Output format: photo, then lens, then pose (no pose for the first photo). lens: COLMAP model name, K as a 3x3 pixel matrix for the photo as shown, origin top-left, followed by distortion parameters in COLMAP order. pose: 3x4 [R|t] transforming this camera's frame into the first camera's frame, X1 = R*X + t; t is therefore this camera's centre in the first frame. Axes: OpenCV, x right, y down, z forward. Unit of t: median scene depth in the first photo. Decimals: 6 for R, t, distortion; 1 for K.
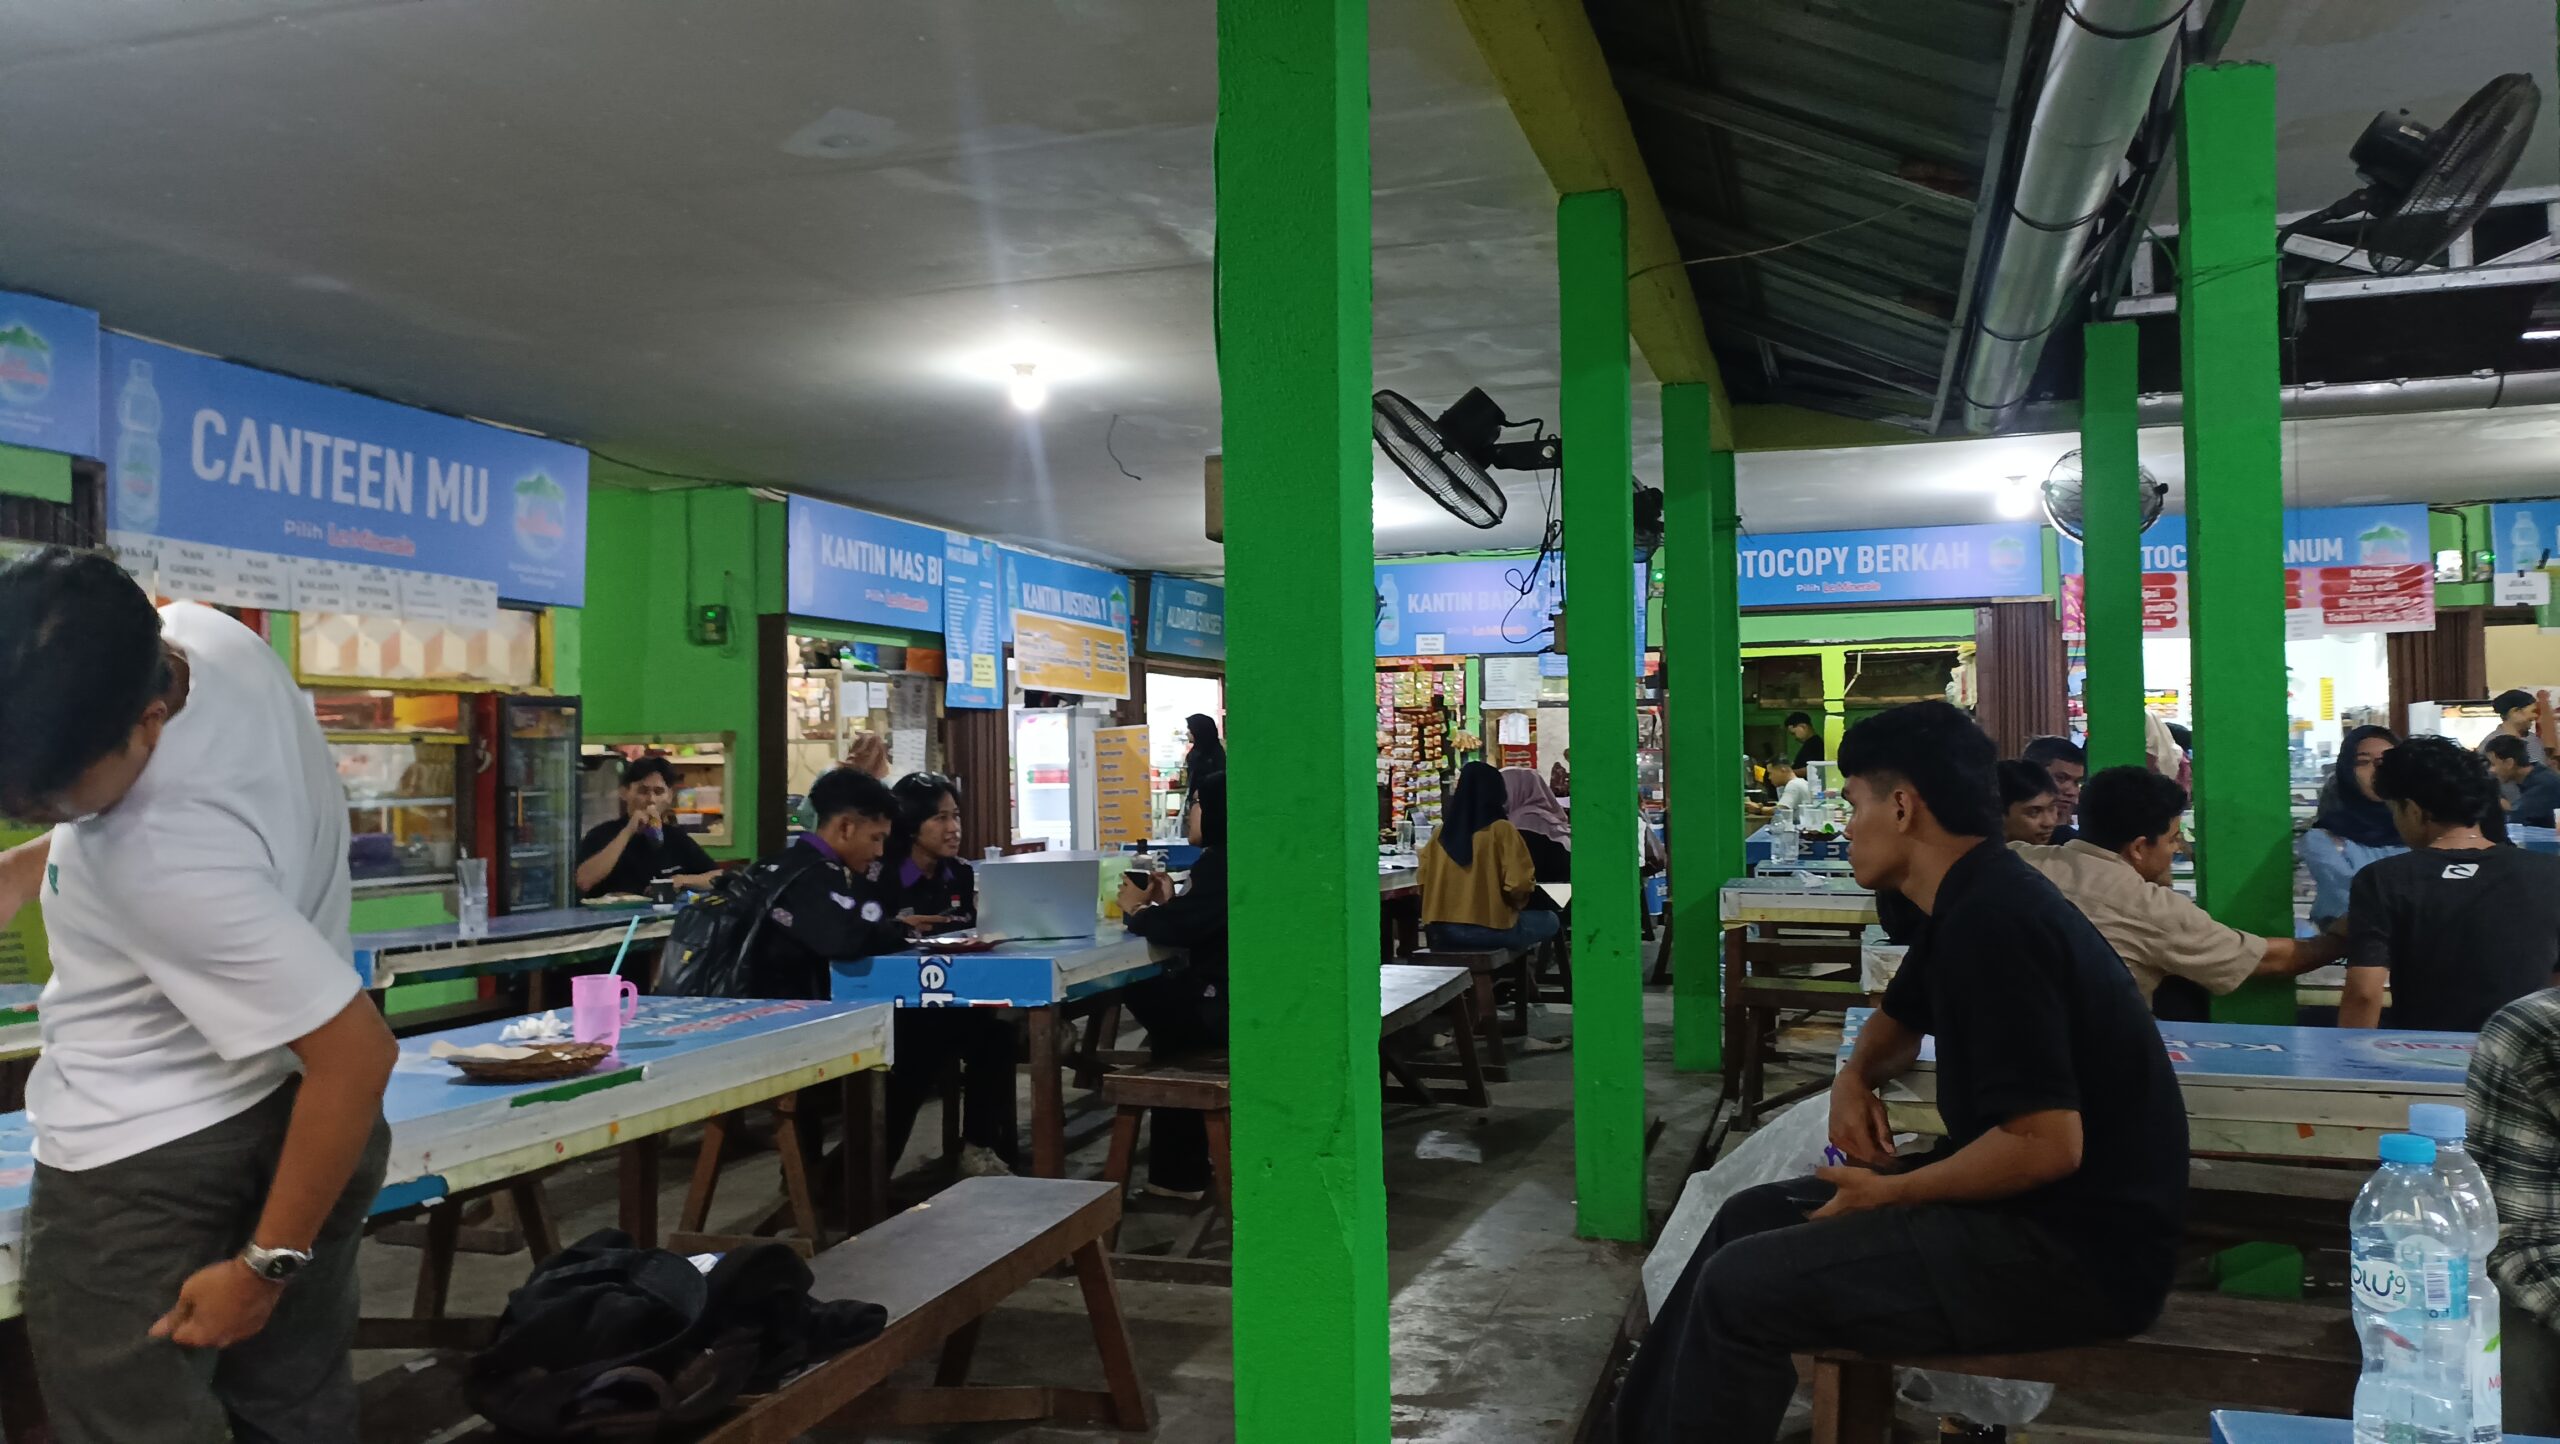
lens RADIAL K [[1890.5, 0, 1264.5], [0, 1890.5, 720.7], [0, 0, 1]] dist [0.042664, -0.052895]
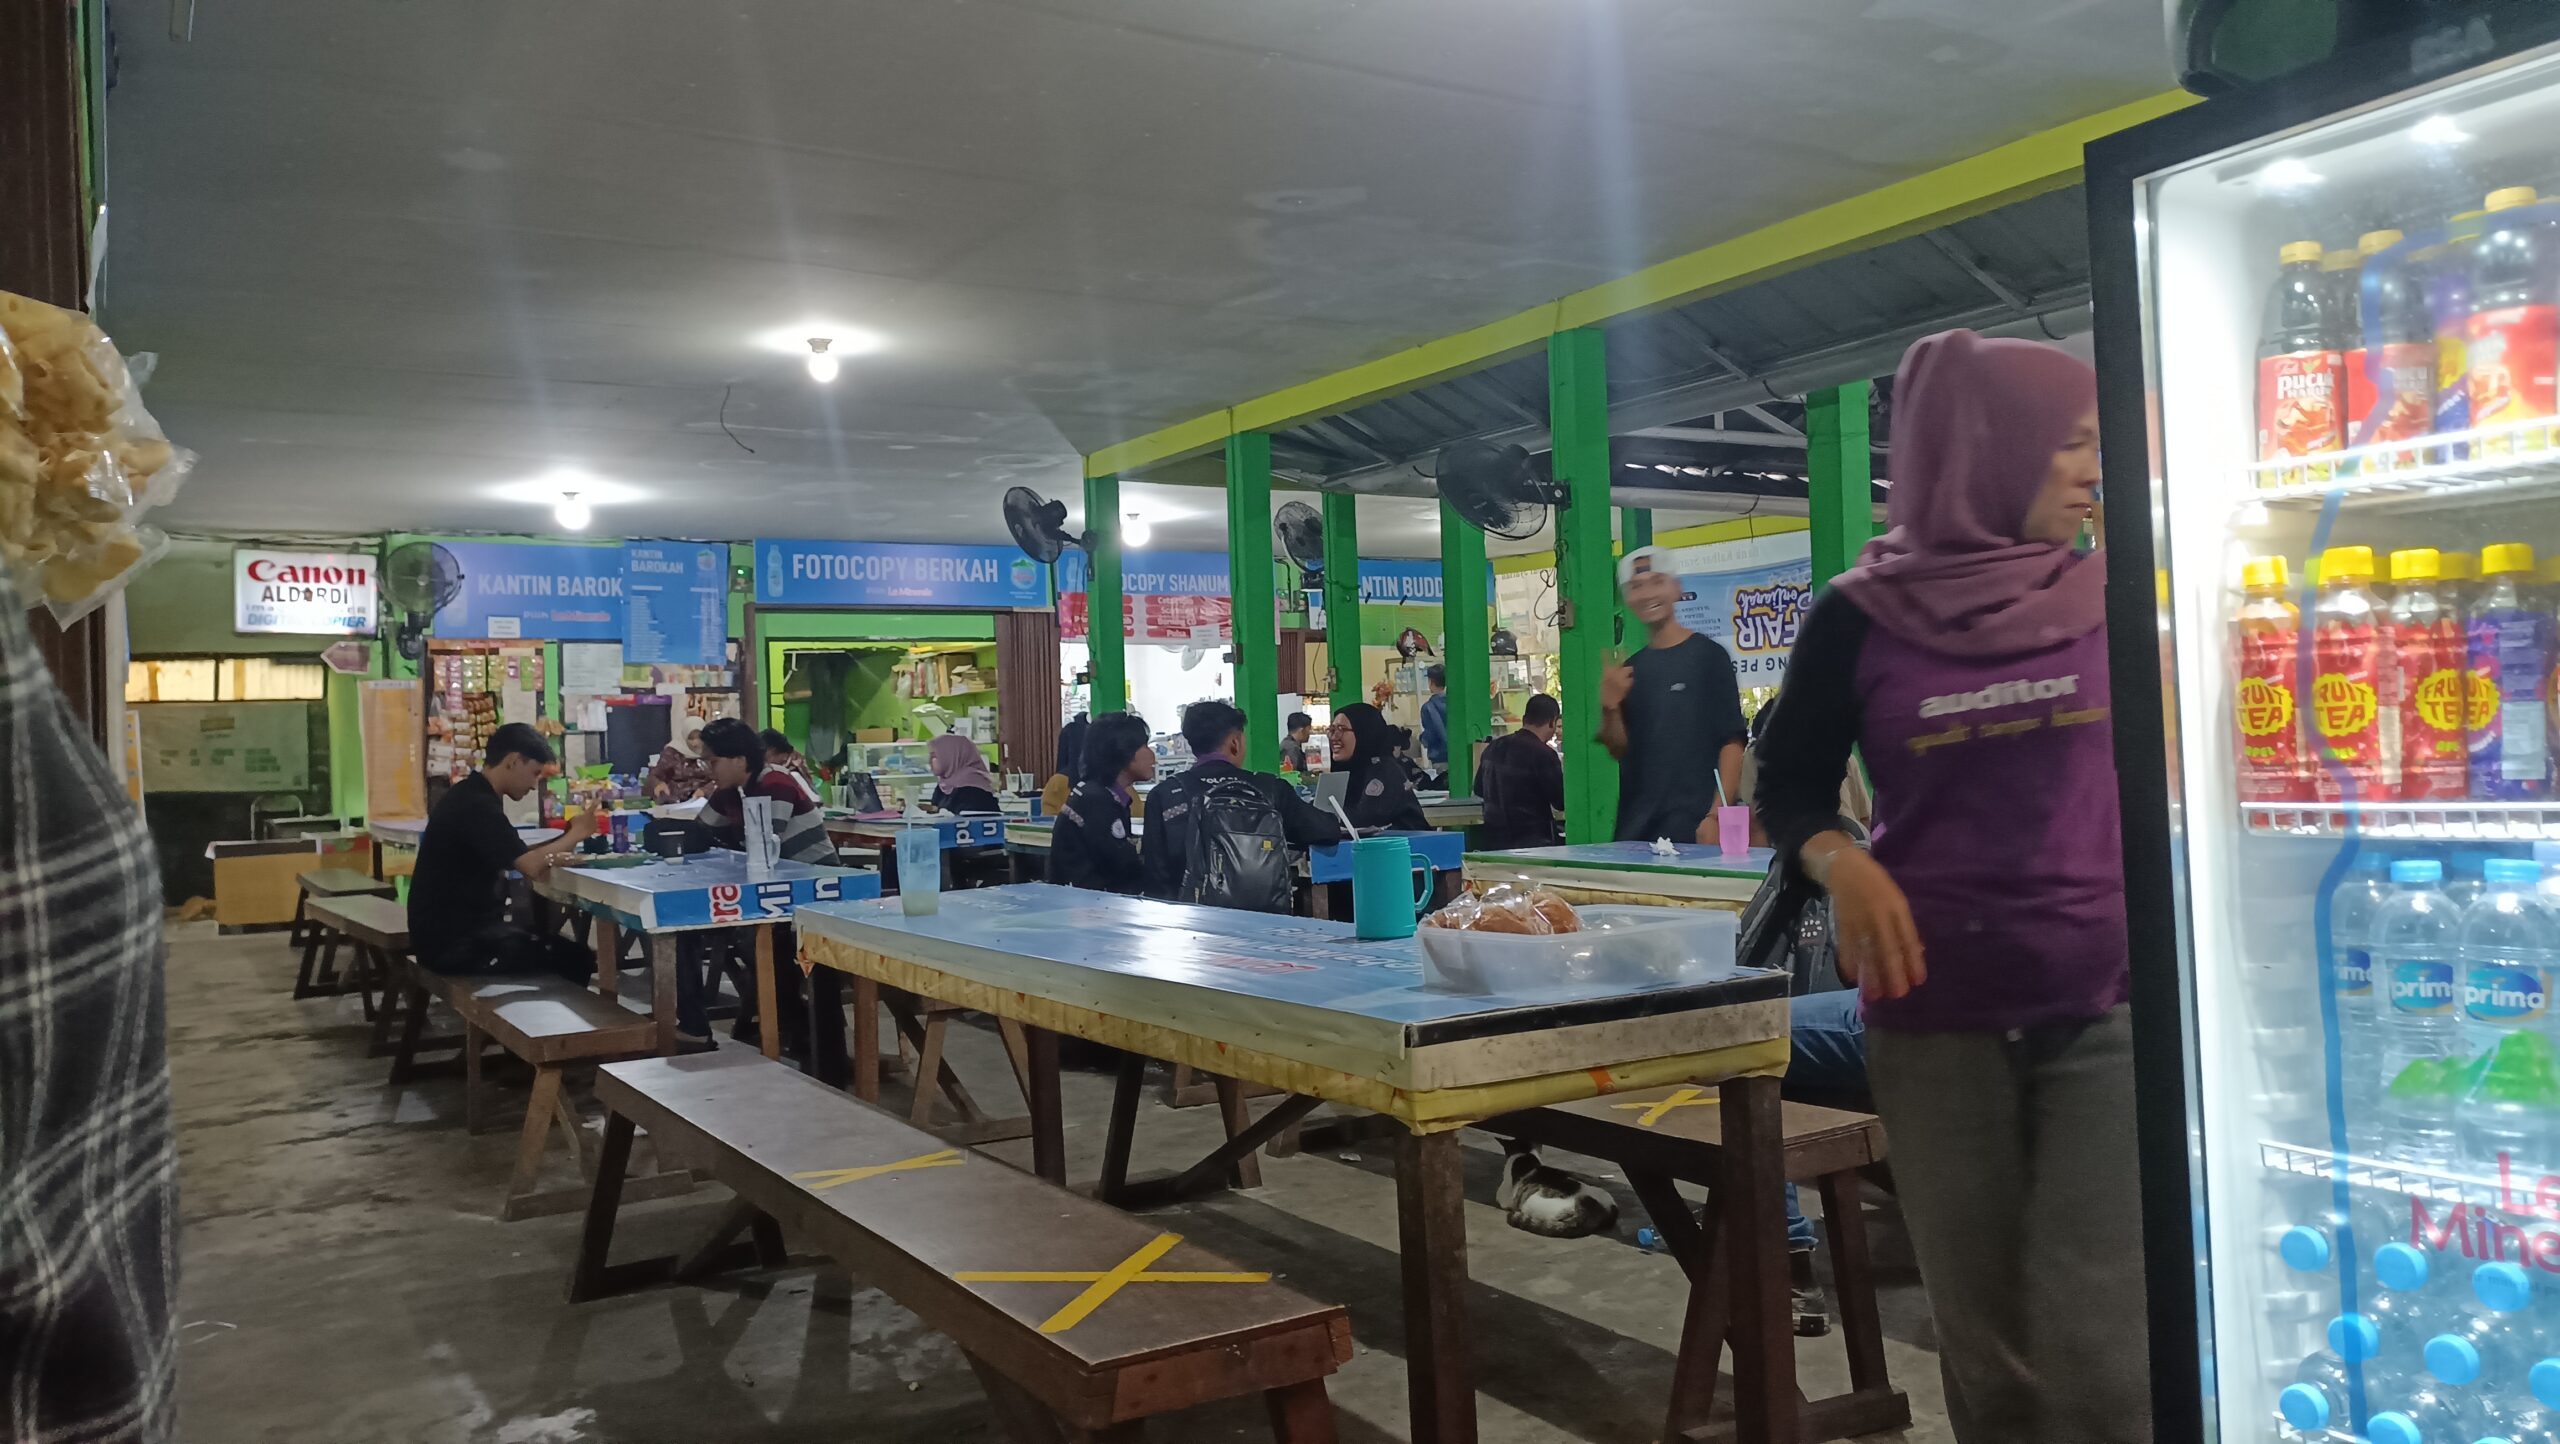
lens RADIAL K [[1890.5, 0, 1326.5], [0, 1890.5, 690.6], [0, 0, 1]] dist [0.042664, -0.052895]
pose [[0.636470, 0.013307, 0.771187, -0.418378], [0.006512, 0.999723, -0.022625, 0.017653], [-0.771274, 0.019422, 0.636207, 0.065911]]
